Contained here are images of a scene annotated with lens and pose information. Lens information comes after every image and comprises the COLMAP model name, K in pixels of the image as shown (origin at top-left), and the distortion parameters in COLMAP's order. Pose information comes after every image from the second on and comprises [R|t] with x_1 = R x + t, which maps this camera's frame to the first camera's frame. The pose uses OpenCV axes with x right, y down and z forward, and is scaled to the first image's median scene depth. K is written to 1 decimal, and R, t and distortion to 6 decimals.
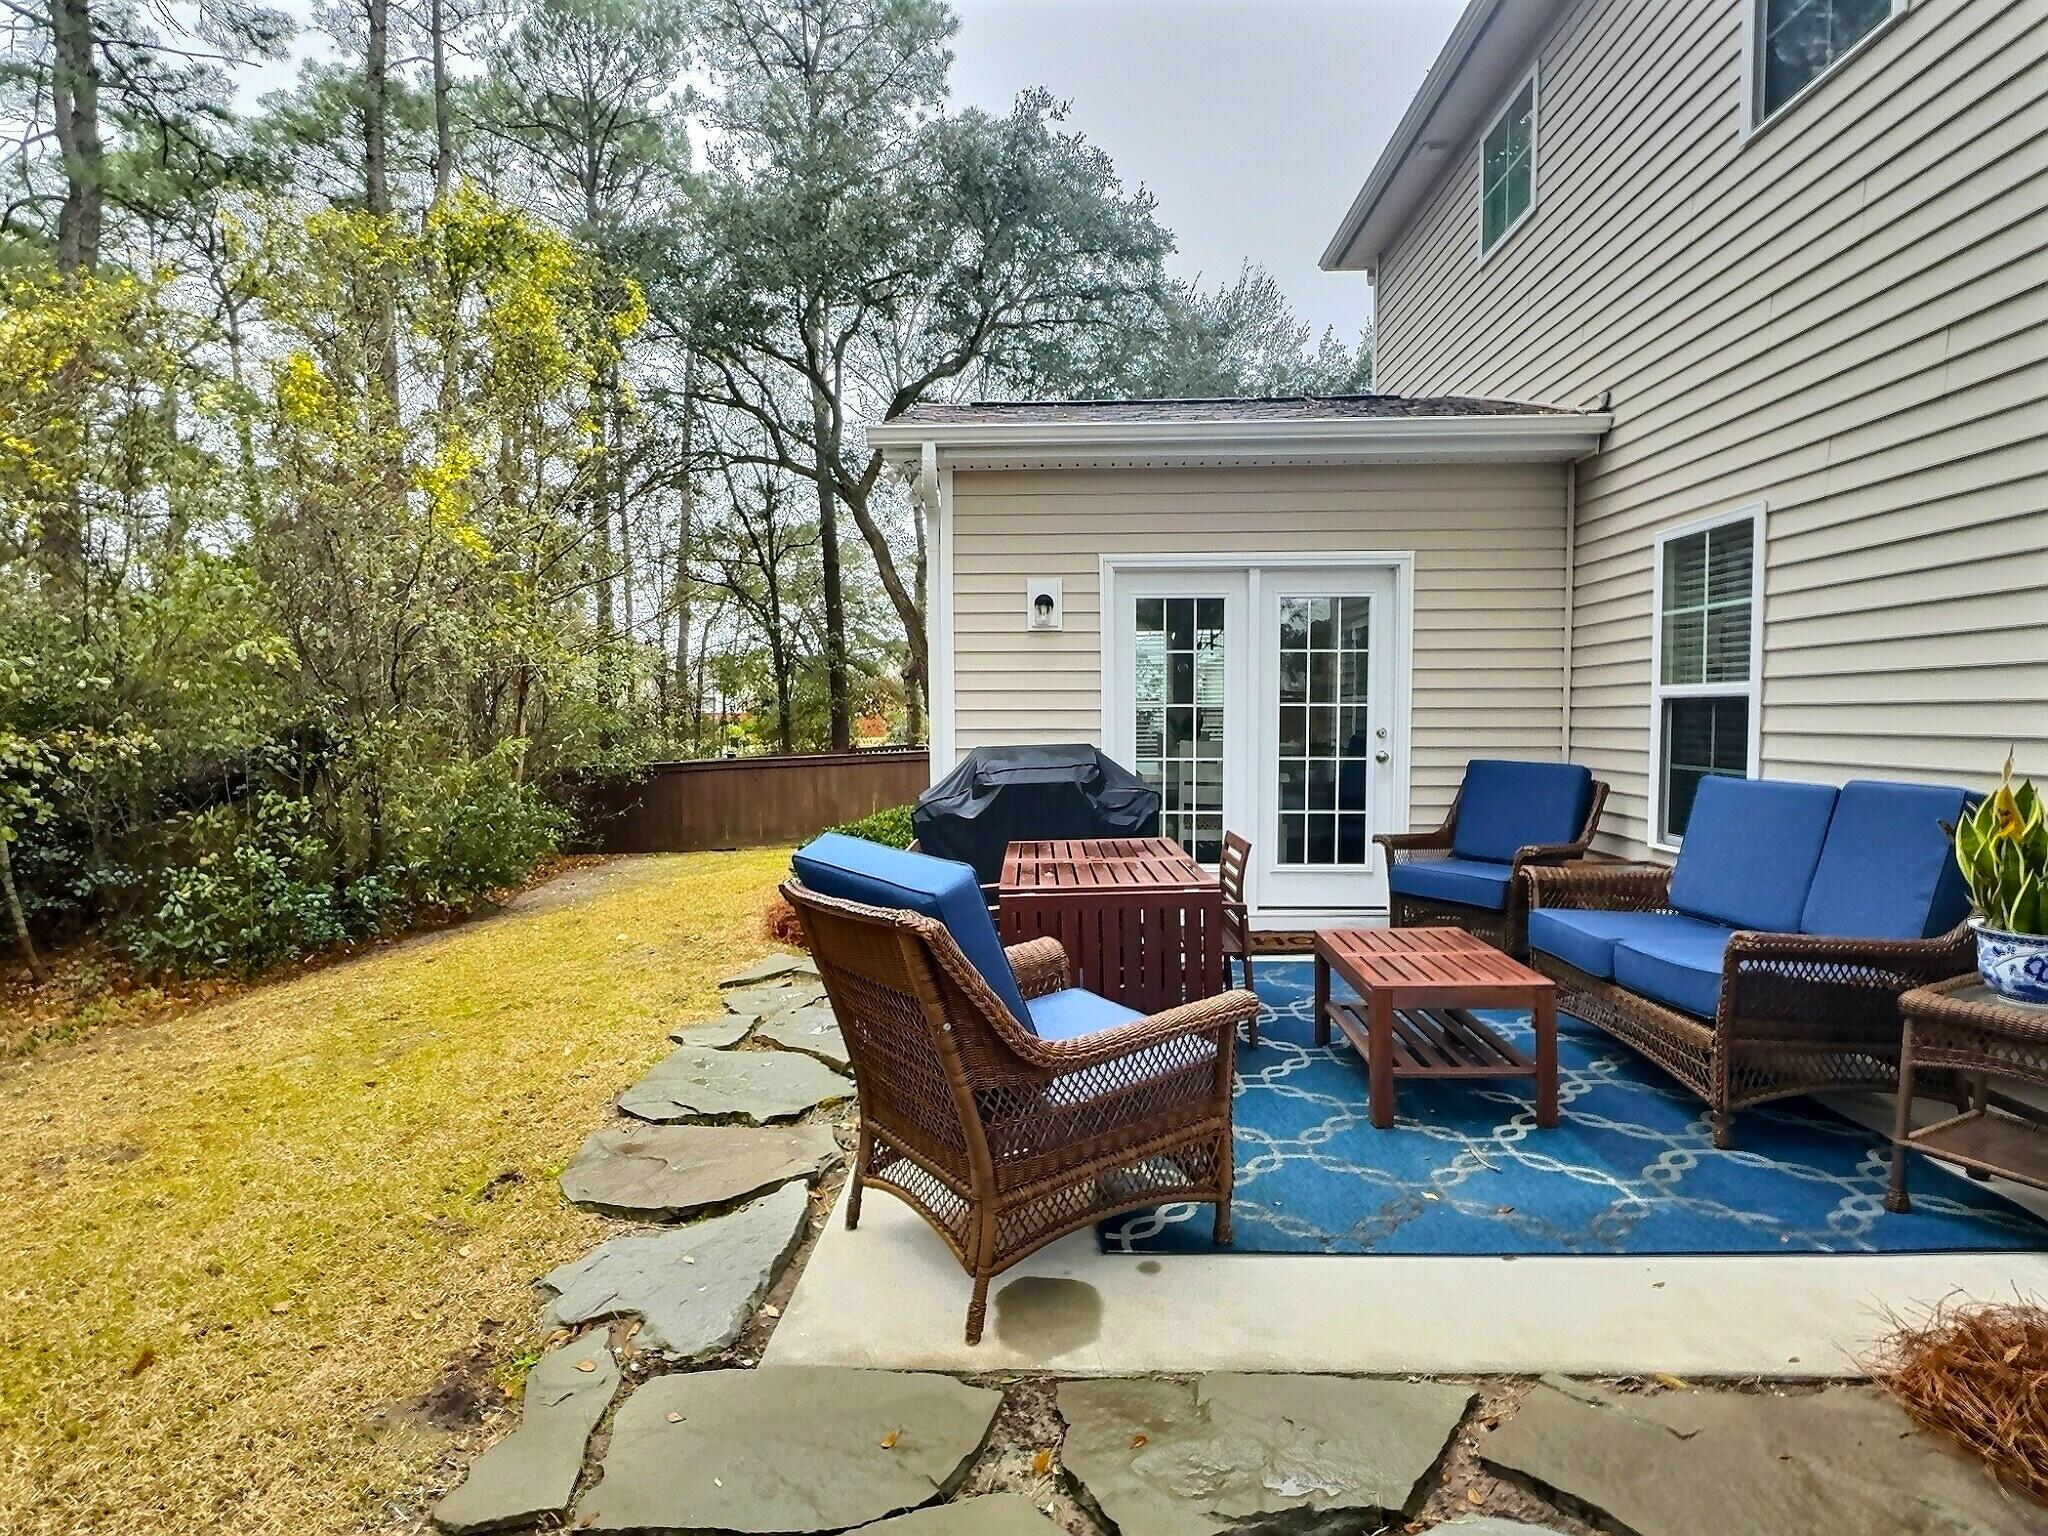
lens RADIAL K [[1058.6, 0, 1044.4], [0, 1058.6, 775.0], [0, 0, 1]] dist [-0.005009, 0.002707]
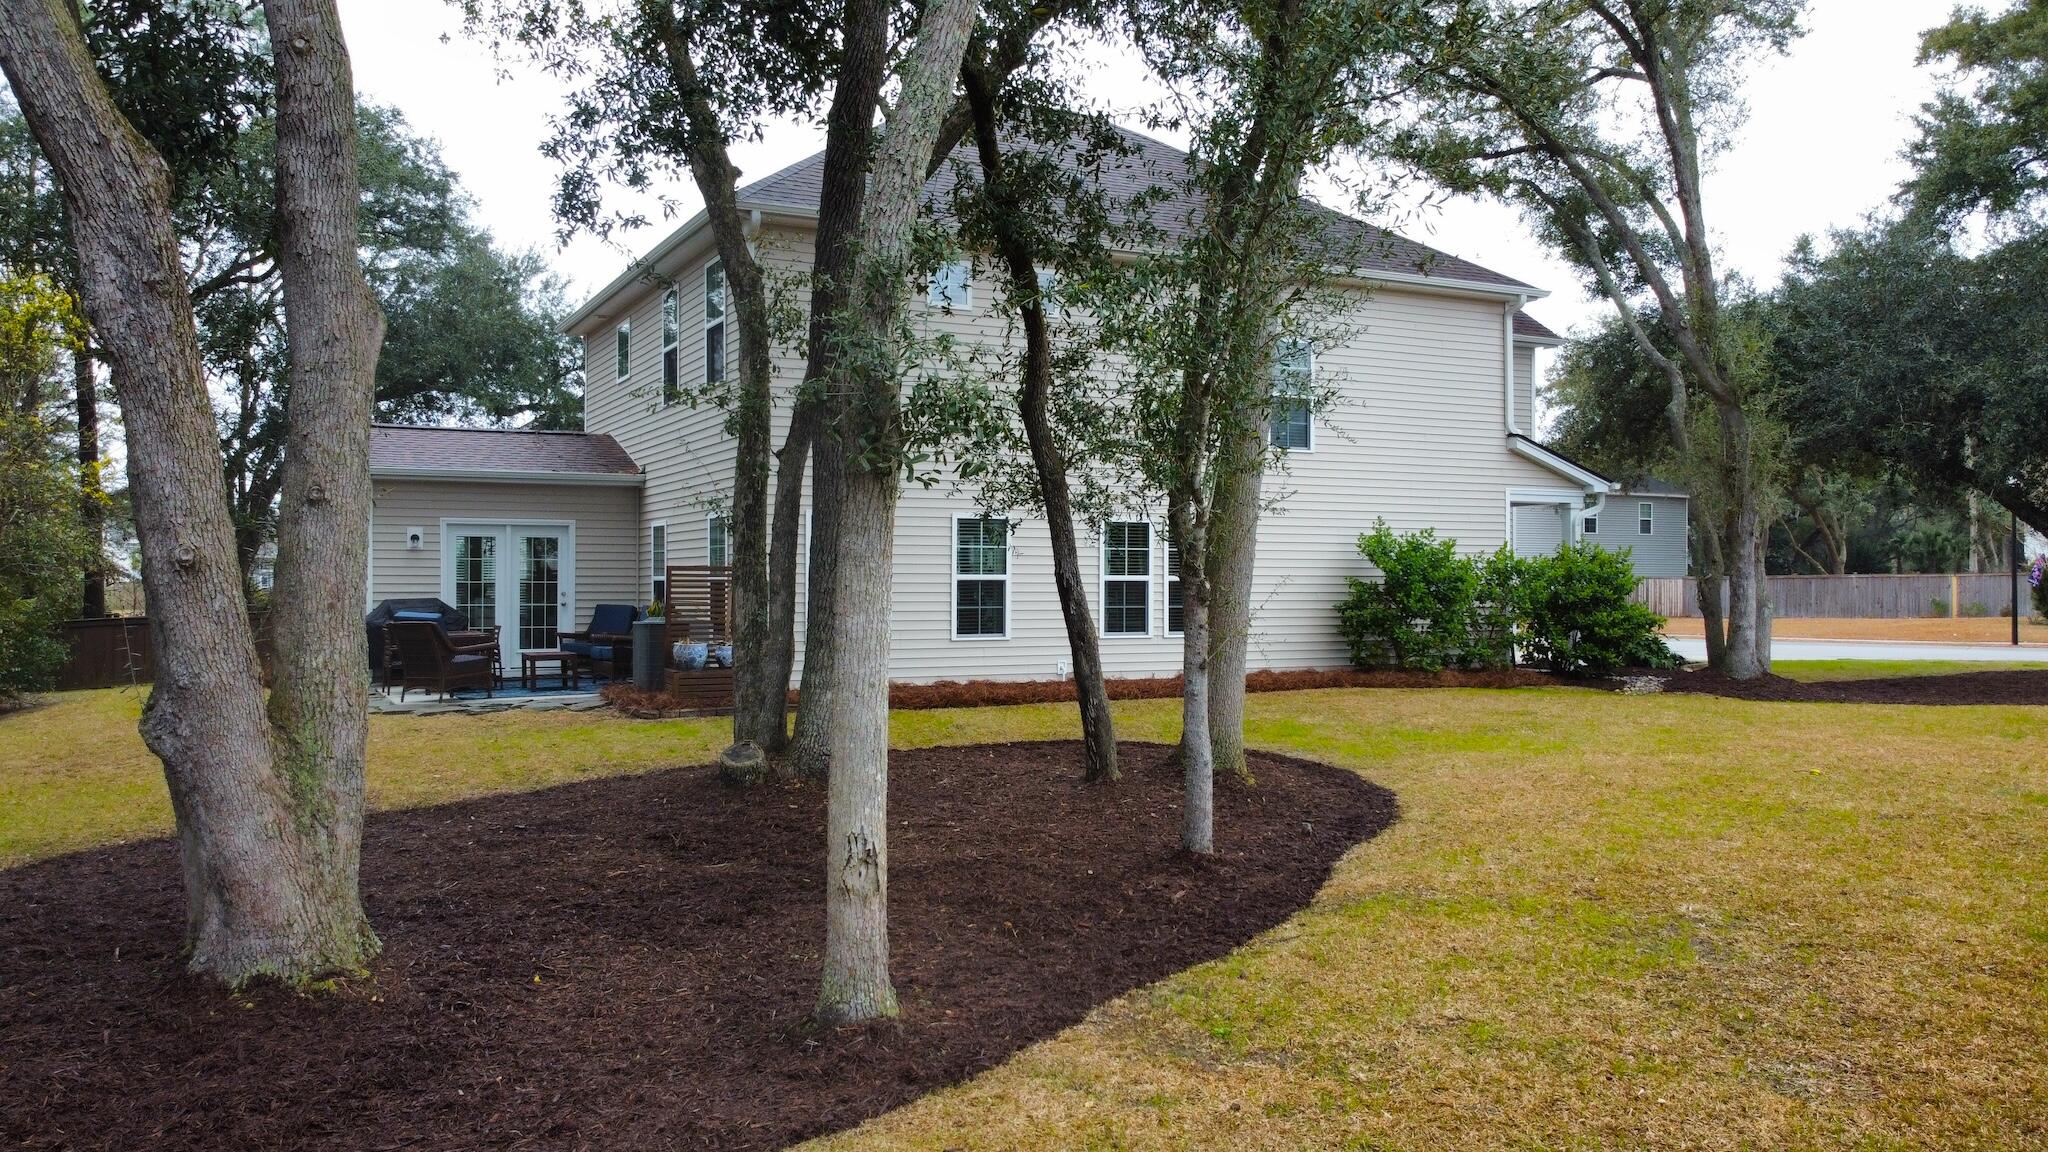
lens RADIAL K [[1561.0, 0, 1025.7], [0, 1561.0, 568.9], [0, 0, 1]] dist [0.005585, -0.010447]
pose [[0.884391, 0.011822, 0.466596, -0.411235], [0.018268, 0.998036, -0.059914, 0.136691], [-0.466388, 0.061511, 0.882439, -2.642565]]
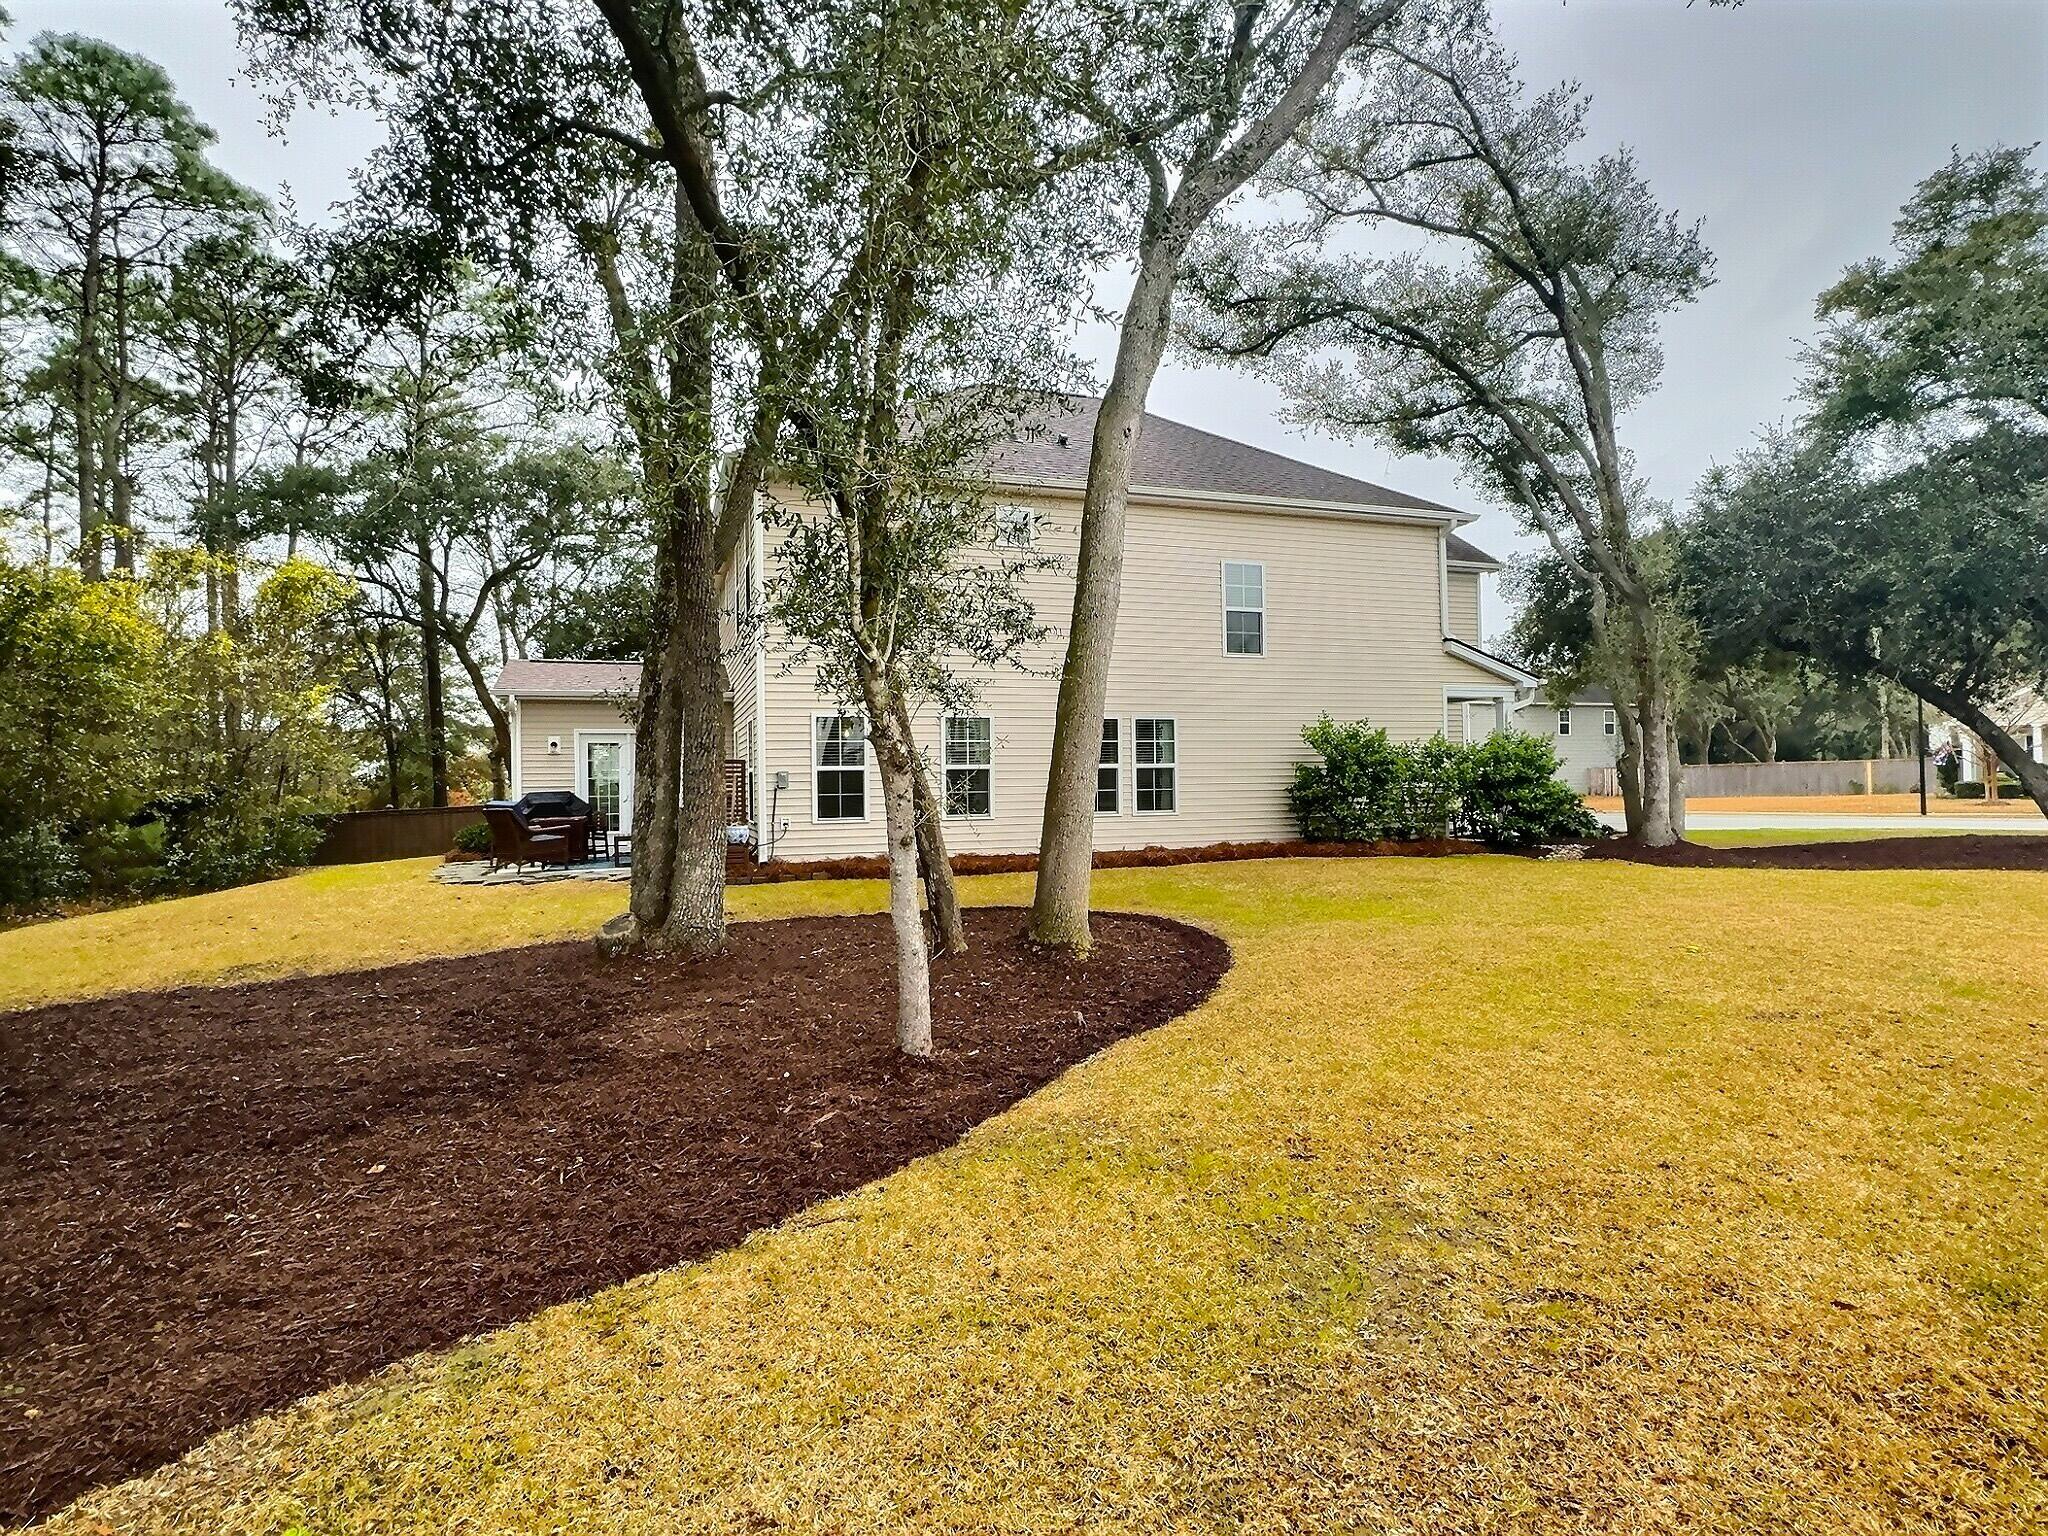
lens RADIAL K [[1058.6, 0, 1029.9], [0, 1058.6, 763.2], [0, 0, 1]] dist [-0.005009, 0.002707]
pose [[0.939743, 0.000035, 0.341882, 0.241313], [0.026581, 0.996965, -0.073168, 0.145250], [-0.340847, 0.077847, 0.936890, -2.263076]]
